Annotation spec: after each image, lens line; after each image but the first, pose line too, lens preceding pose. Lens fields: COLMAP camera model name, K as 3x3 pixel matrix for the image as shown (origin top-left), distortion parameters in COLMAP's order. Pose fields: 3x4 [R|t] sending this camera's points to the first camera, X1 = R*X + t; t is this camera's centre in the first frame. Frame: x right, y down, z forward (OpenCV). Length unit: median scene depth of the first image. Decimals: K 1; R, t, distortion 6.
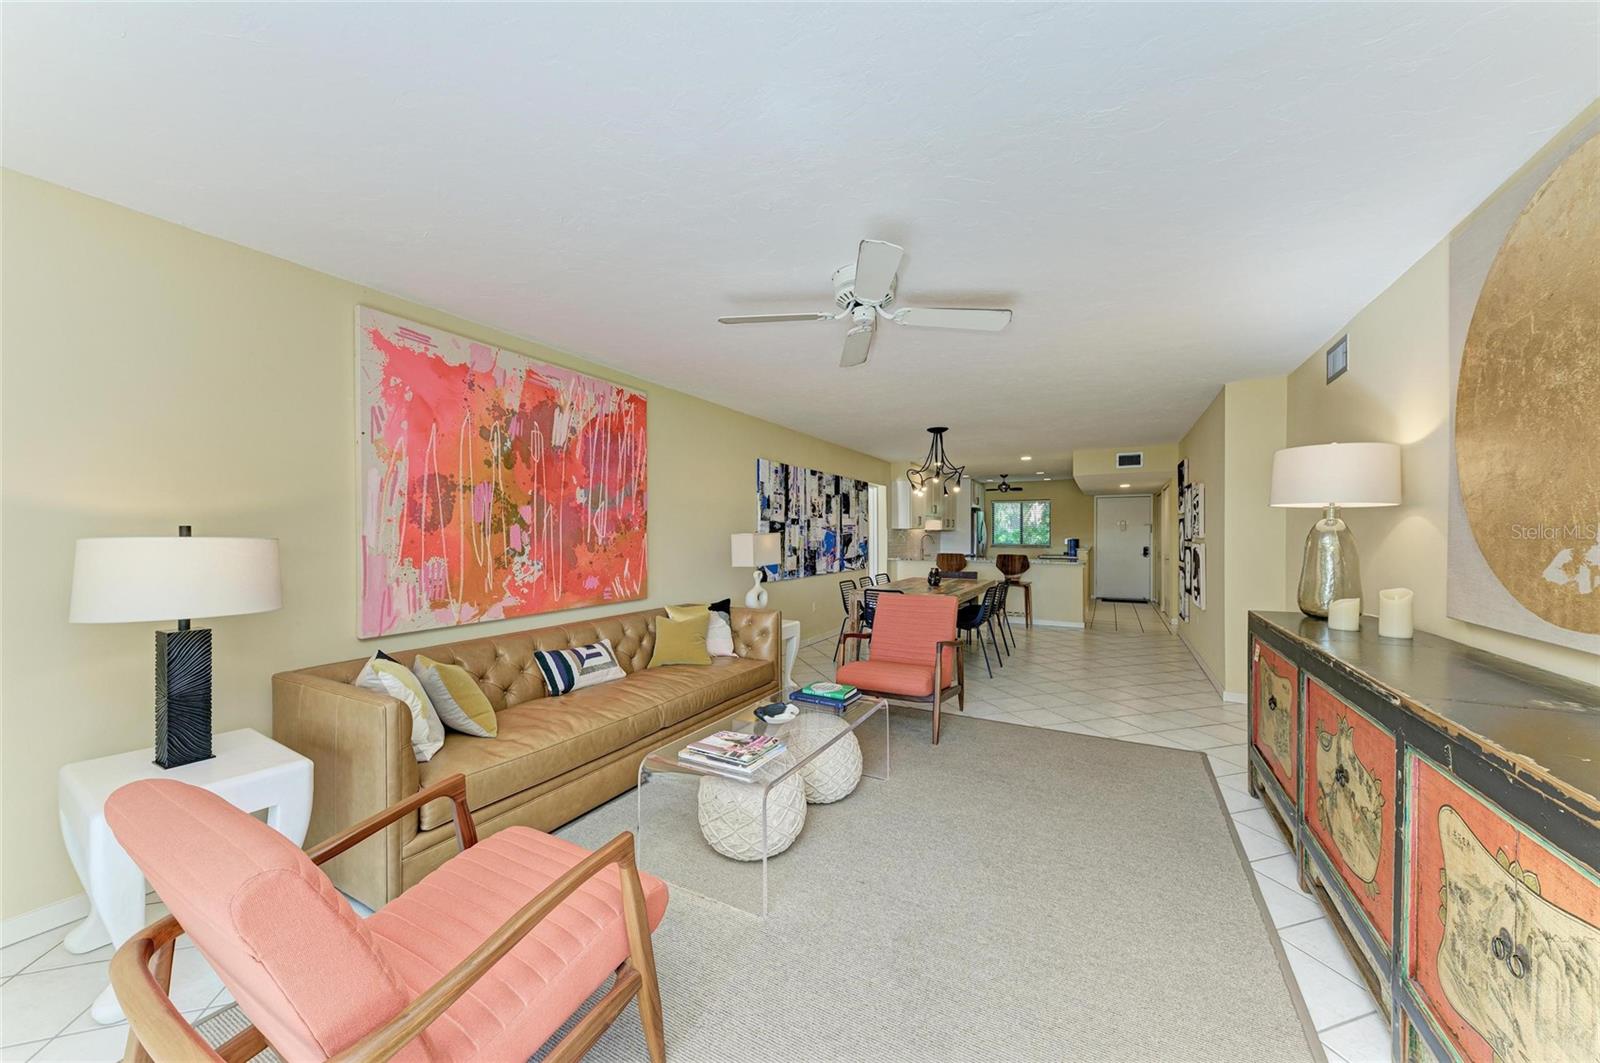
lens RADIAL K [[570.3, 0, 802.0], [0, 570.3, 535.5], [0, 0, 1]] dist [0.016411, -0.005458]
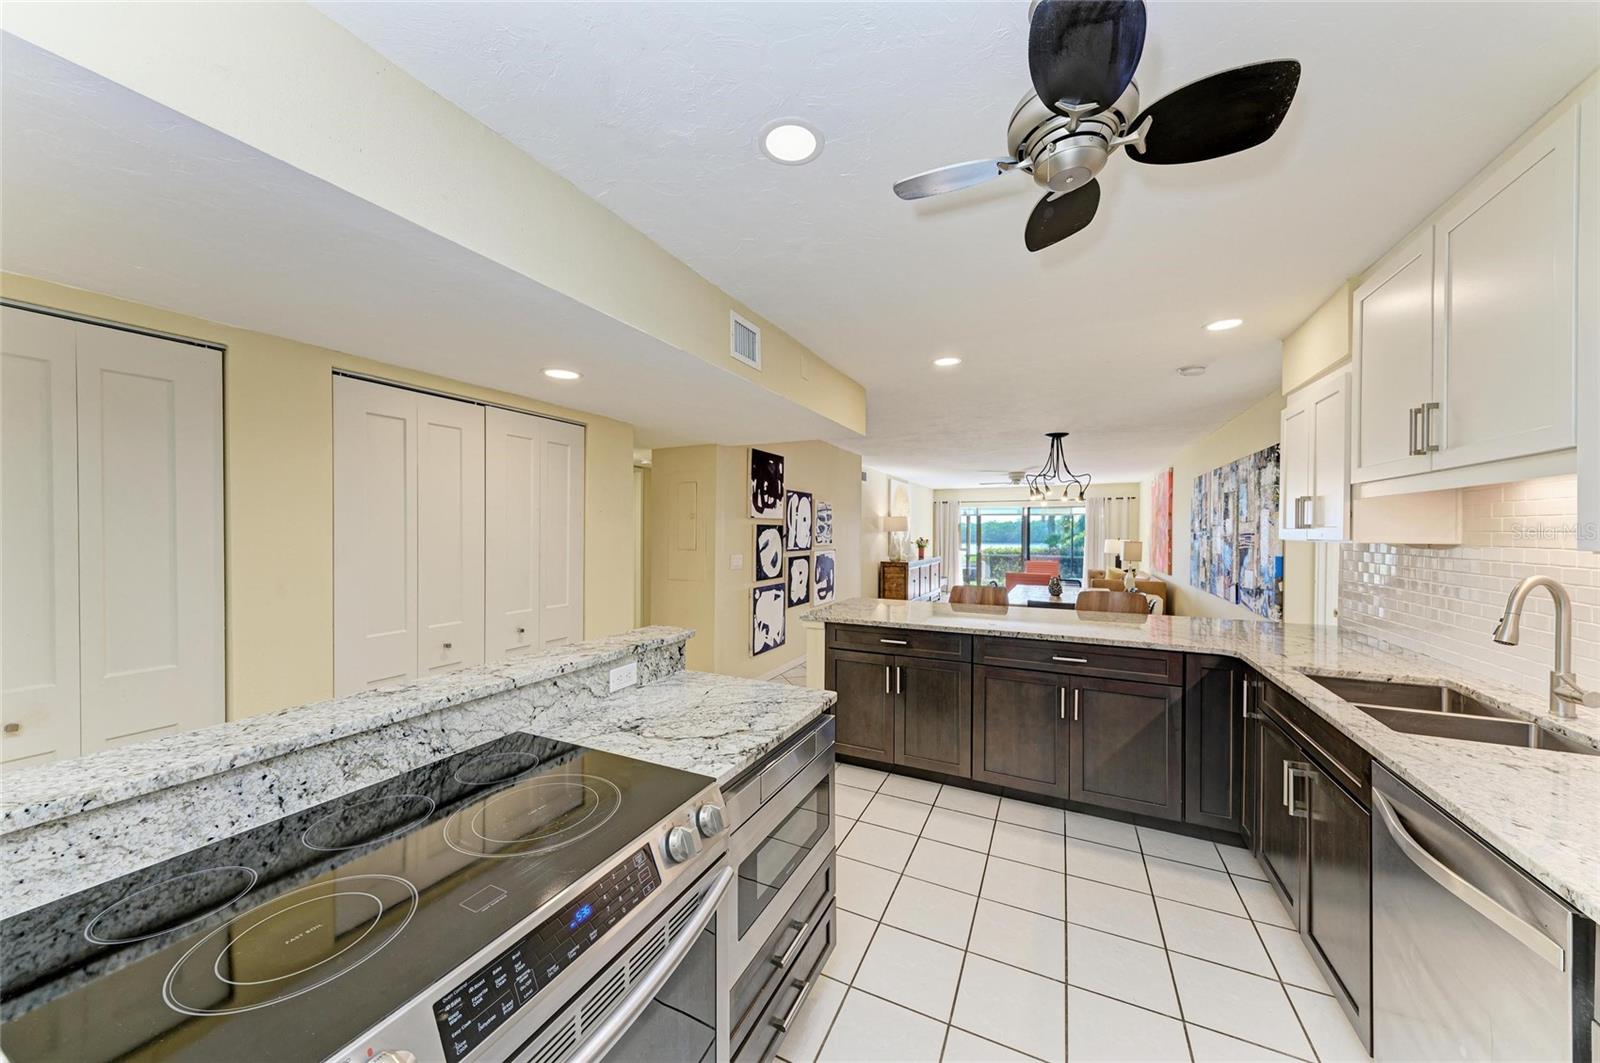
lens RADIAL K [[545.3, 0, 802.4], [0, 545.3, 536.2], [0, 0, 1]] dist [0.025048, -0.005738]
pose [[-0.999087, -0.004199, -0.042527, 1.053372], [-0.004669, 0.999929, 0.010976, -0.036148], [0.042477, 0.011165, -0.999035, 2.855337]]
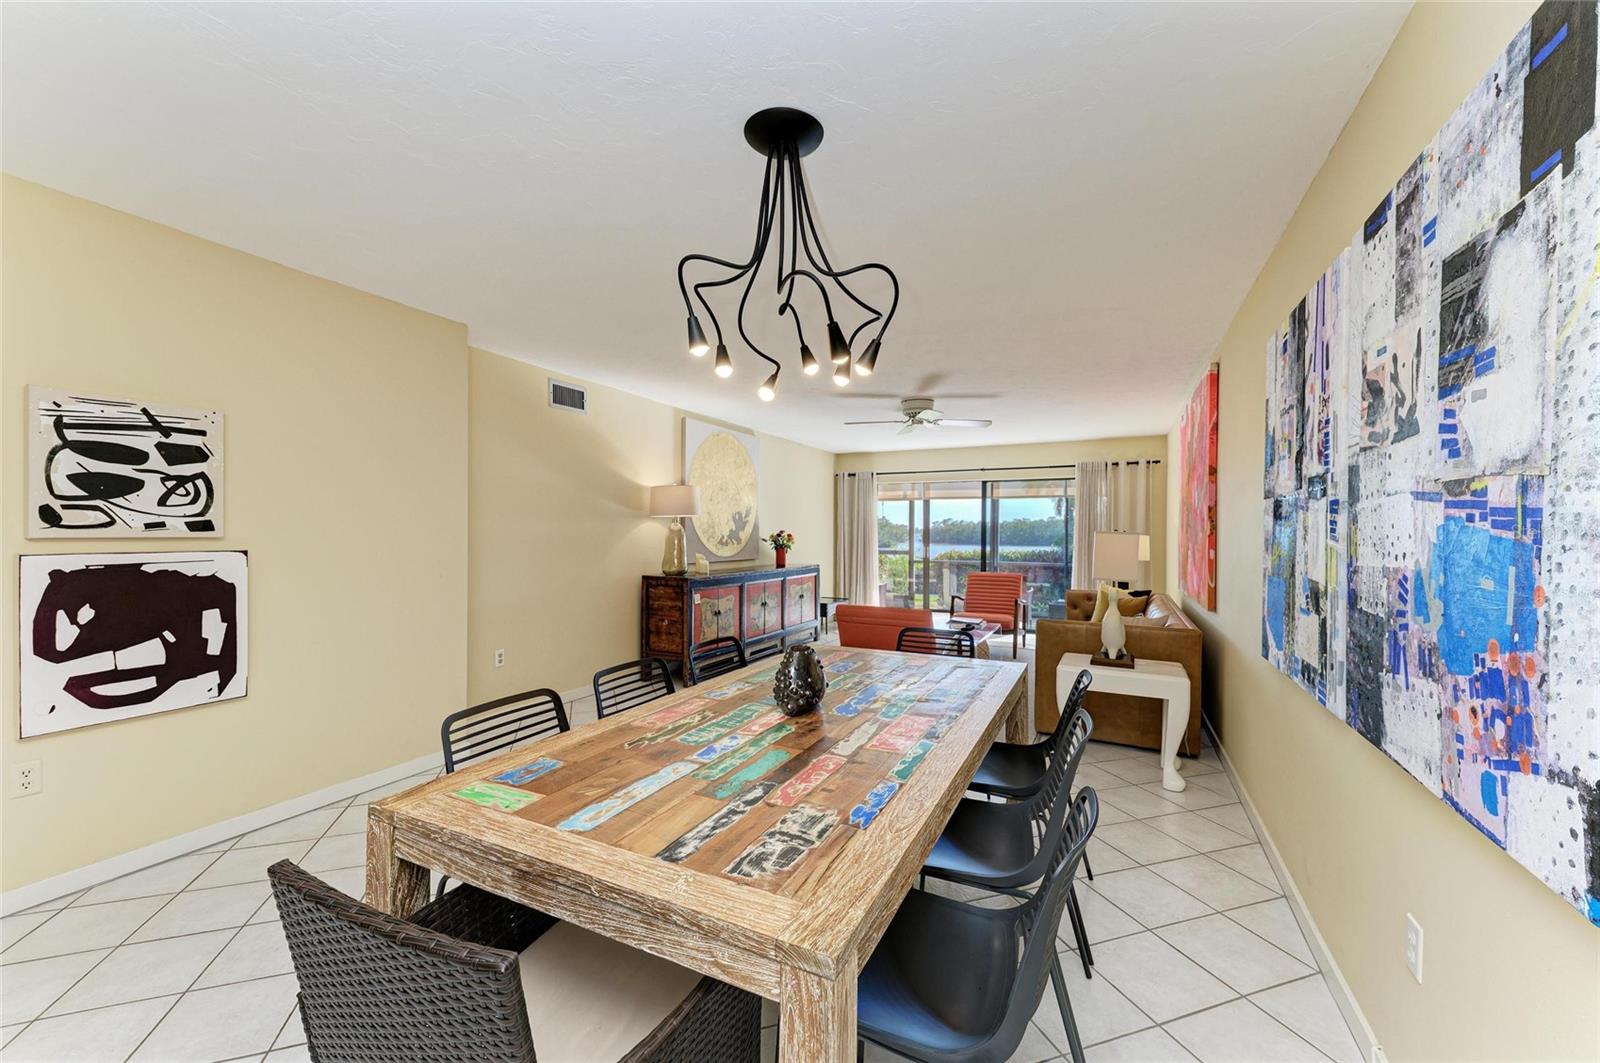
lens RADIAL K [[625.5, 0, 800.8], [0, 625.5, 533.5], [0, 0, 1]] dist [0.008867, -0.000232]
pose [[-0.999448, -0.005554, -0.032767, 0.357635], [-0.005723, 0.999971, 0.005094, -0.004441], [0.032737, 0.005279, -0.999450, 1.939178]]
